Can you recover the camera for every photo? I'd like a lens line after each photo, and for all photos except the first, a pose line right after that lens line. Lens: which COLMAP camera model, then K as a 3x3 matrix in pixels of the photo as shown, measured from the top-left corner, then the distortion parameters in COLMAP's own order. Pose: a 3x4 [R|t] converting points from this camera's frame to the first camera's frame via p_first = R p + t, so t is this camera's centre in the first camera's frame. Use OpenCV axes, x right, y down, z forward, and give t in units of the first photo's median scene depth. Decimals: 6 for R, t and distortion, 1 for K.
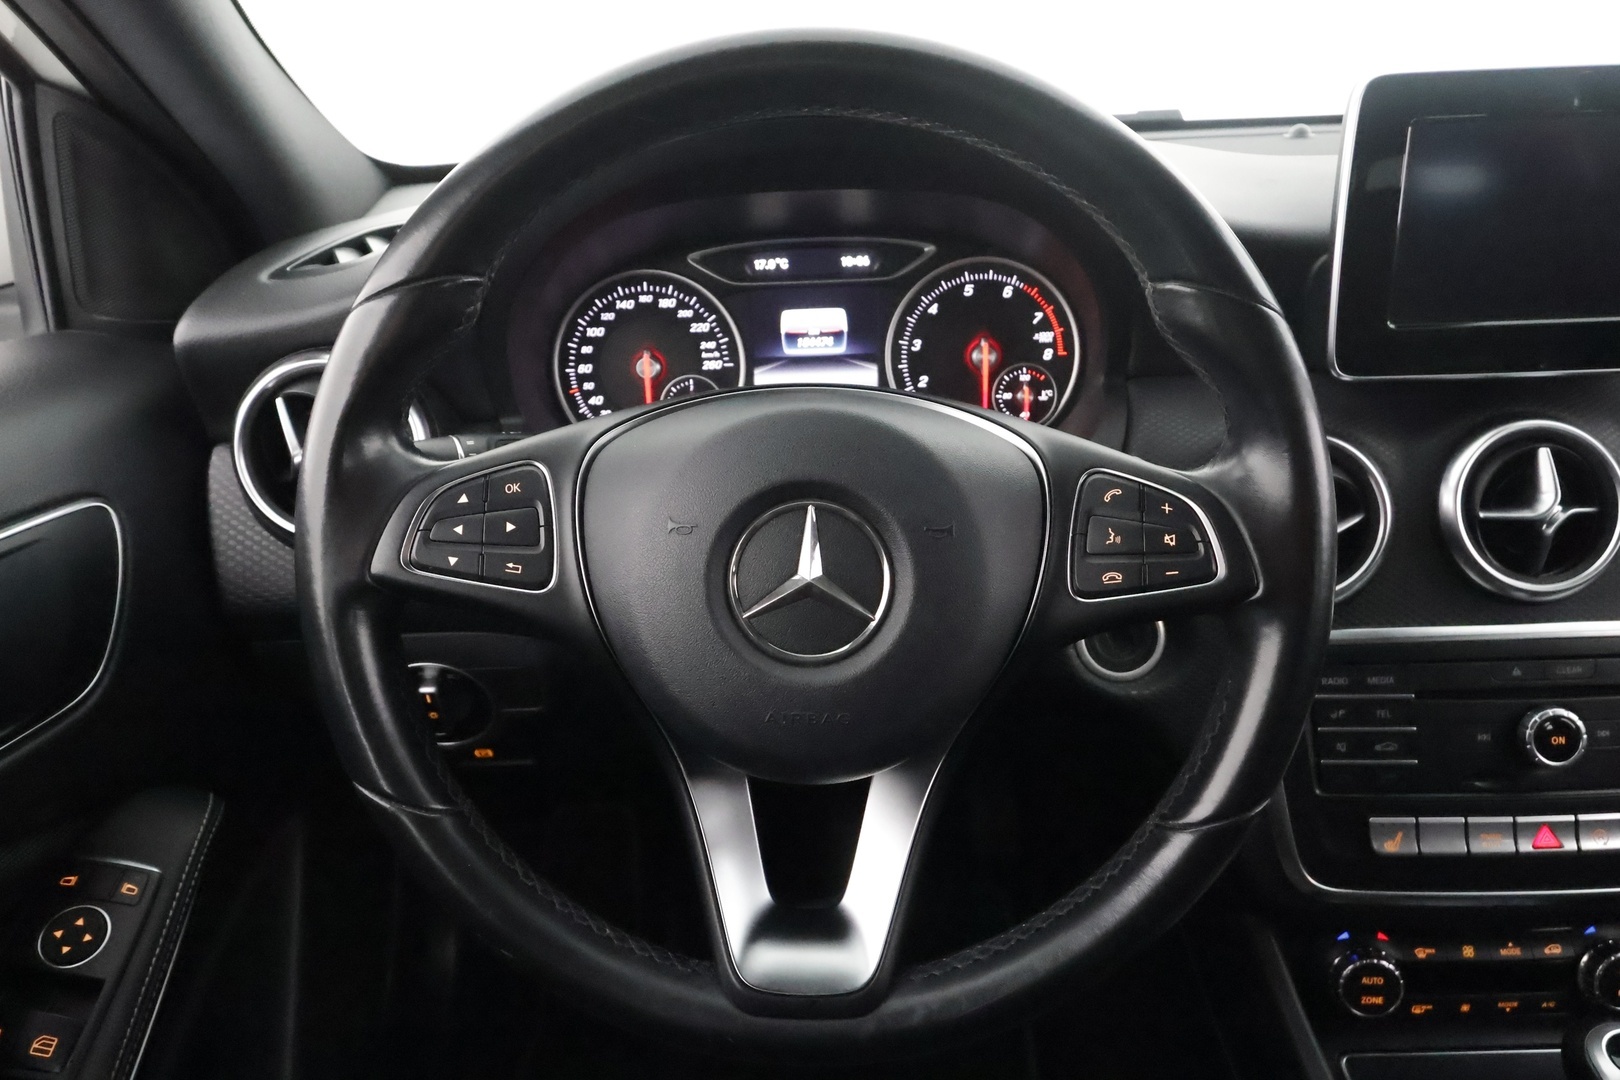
lens RADIAL K [[1163.7, 0, 810.0], [0, 1163.7, 540.0], [0, 0, 1]] dist [0.001365, 0.001411]
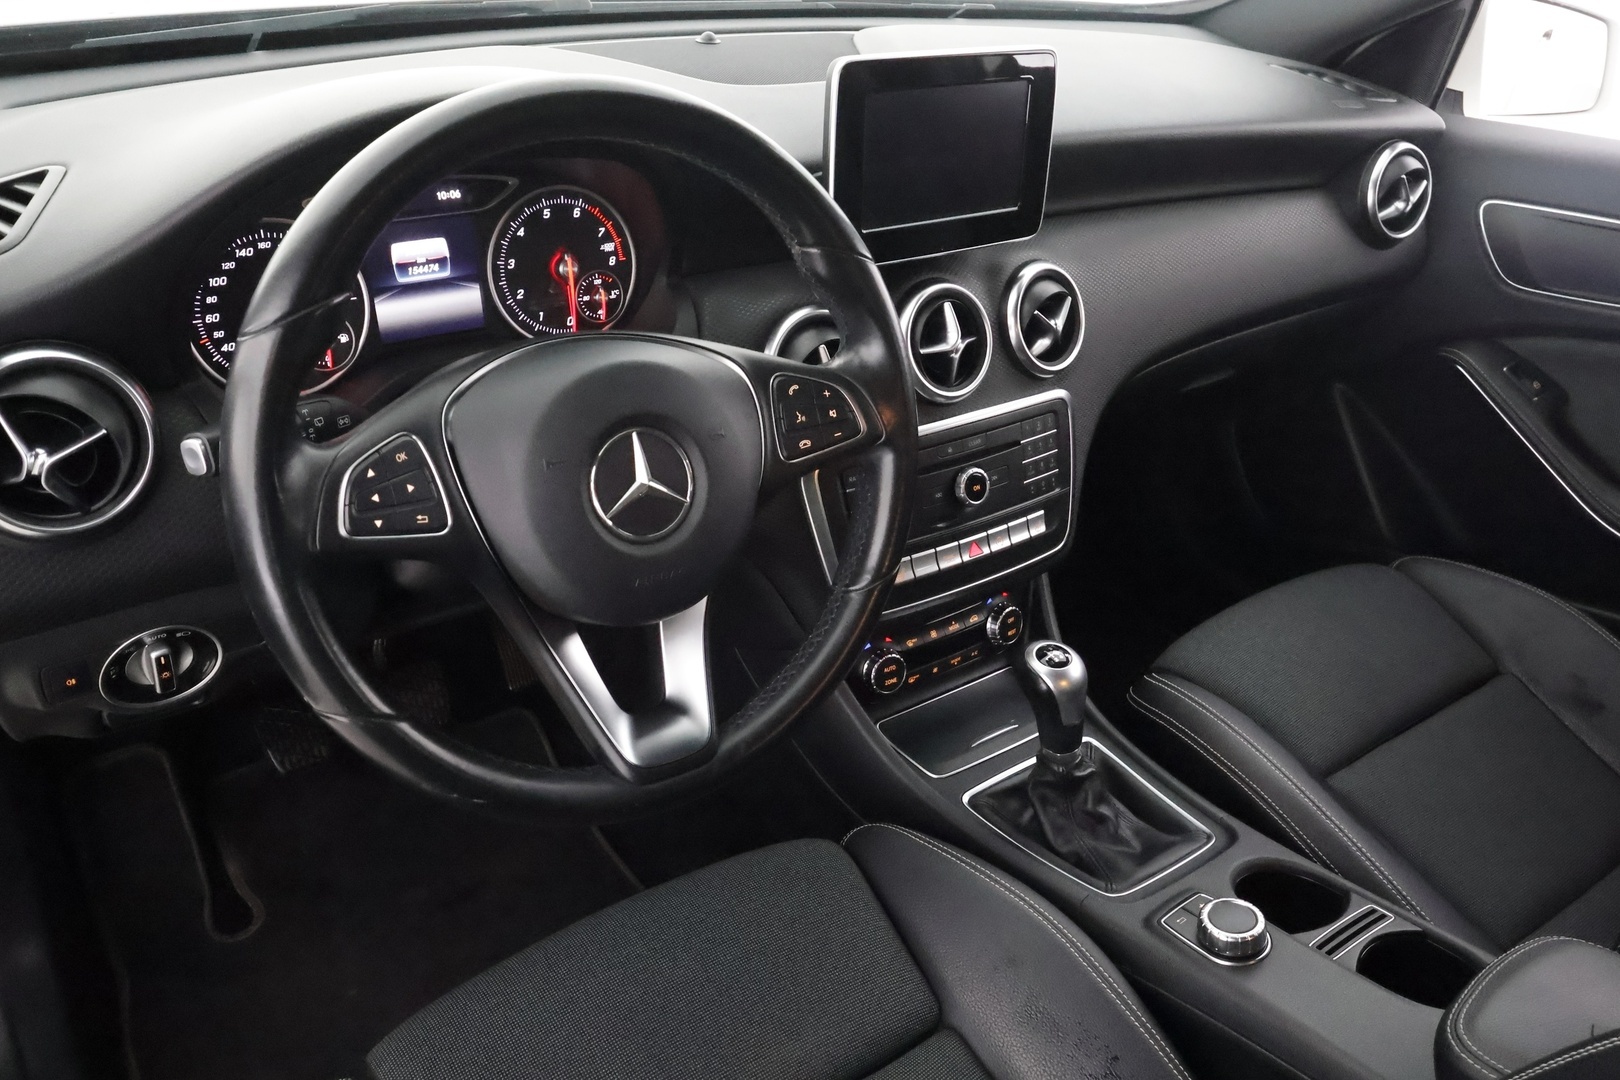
lens RADIAL K [[1279.4, 0, 810.0], [0, 1279.4, 540.0], [0, 0, 1]] dist [0.002318, 0.006094]
pose [[0.806238, -0.218265, 0.549856, -0.440385], [0.130773, 0.972212, 0.194171, -0.108956], [-0.576957, -0.084642, 0.812377, -0.249214]]
